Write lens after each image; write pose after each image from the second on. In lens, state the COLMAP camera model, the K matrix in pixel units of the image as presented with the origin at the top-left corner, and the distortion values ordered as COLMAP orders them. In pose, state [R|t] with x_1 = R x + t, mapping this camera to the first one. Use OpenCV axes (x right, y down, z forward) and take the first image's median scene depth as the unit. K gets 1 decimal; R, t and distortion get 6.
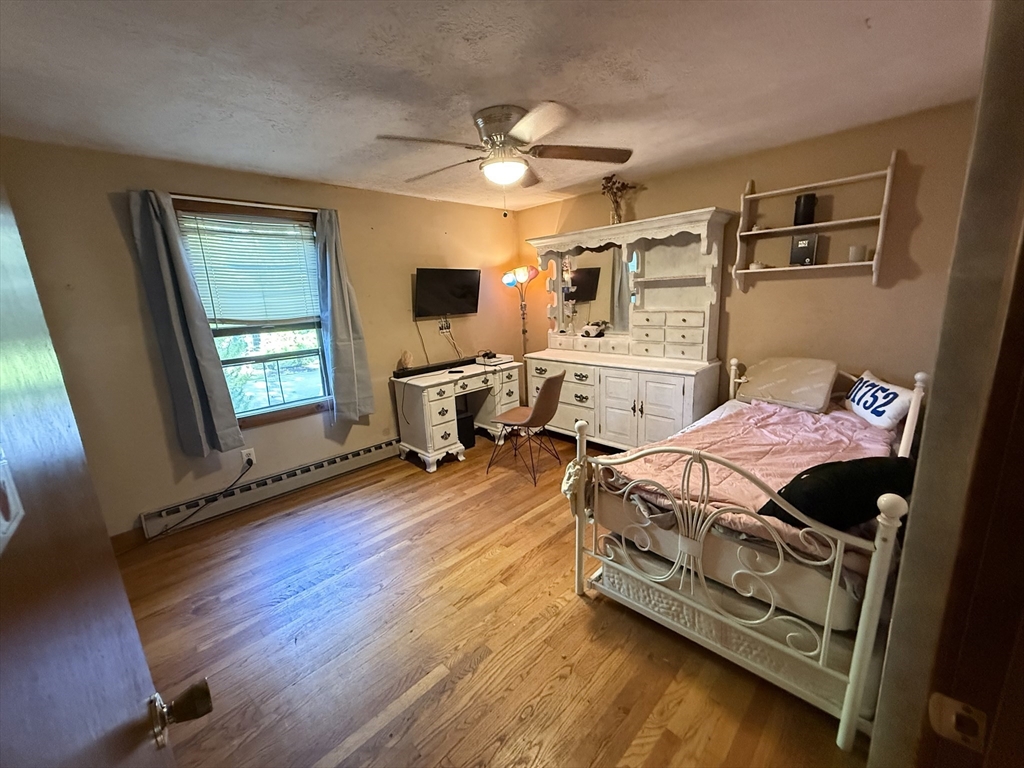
lens RADIAL K [[408.2, 0, 505.1], [0, 408.2, 384.5], [0, 0, 1]] dist [-0.002046, -0.000382]
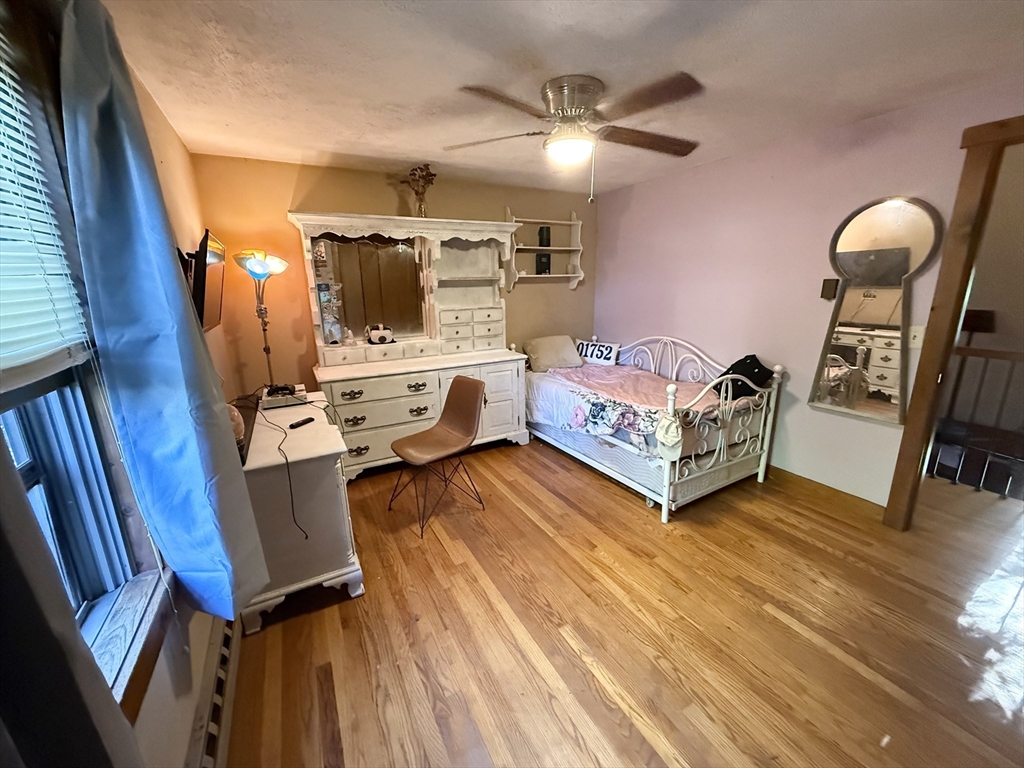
lens RADIAL K [[408.2, 0, 511.3], [0, 408.2, 385.9], [0, 0, 1]] dist [-0.002046, -0.000382]
pose [[0.263152, -0.196525, 0.944526, -0.722366], [0.215945, 0.966190, 0.140869, -0.123782], [-0.940276, 0.166896, 0.296694, 0.680083]]
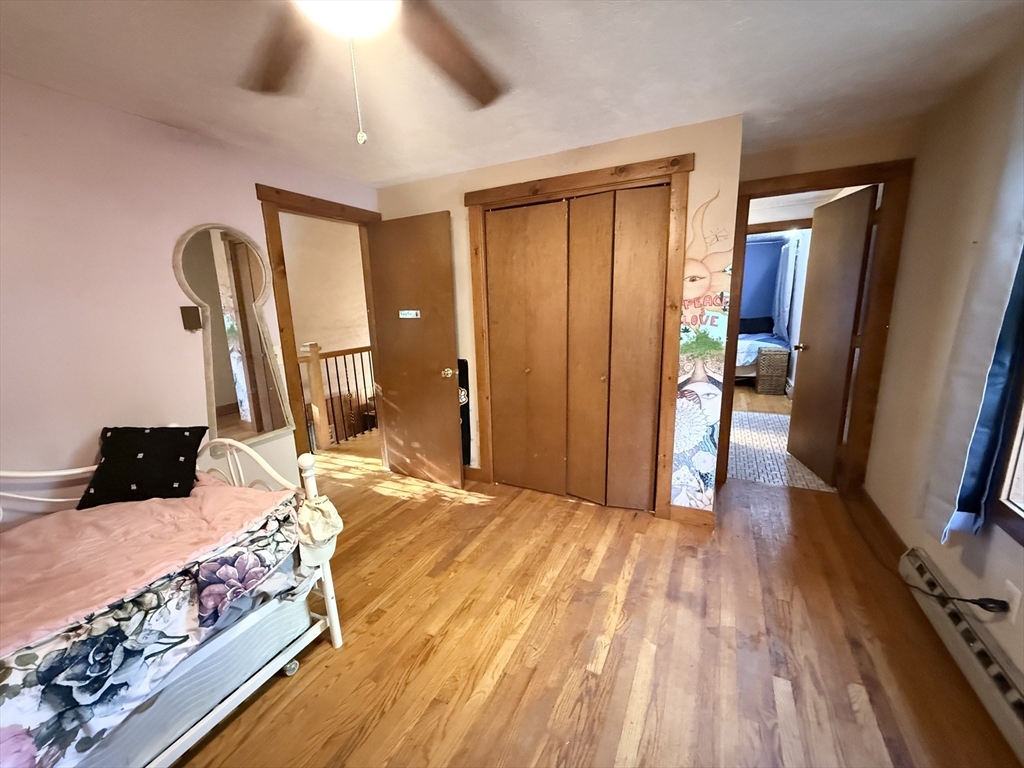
lens RADIAL K [[408.2, 0, 510.3], [0, 408.2, 382.7], [0, 0, 1]] dist [-0.002046, -0.000382]
pose [[-0.941656, 0.138690, -0.306673, 0.017026], [0.001901, 0.913333, 0.407210, -0.244657], [0.336570, 0.382869, -0.860309, 1.128263]]
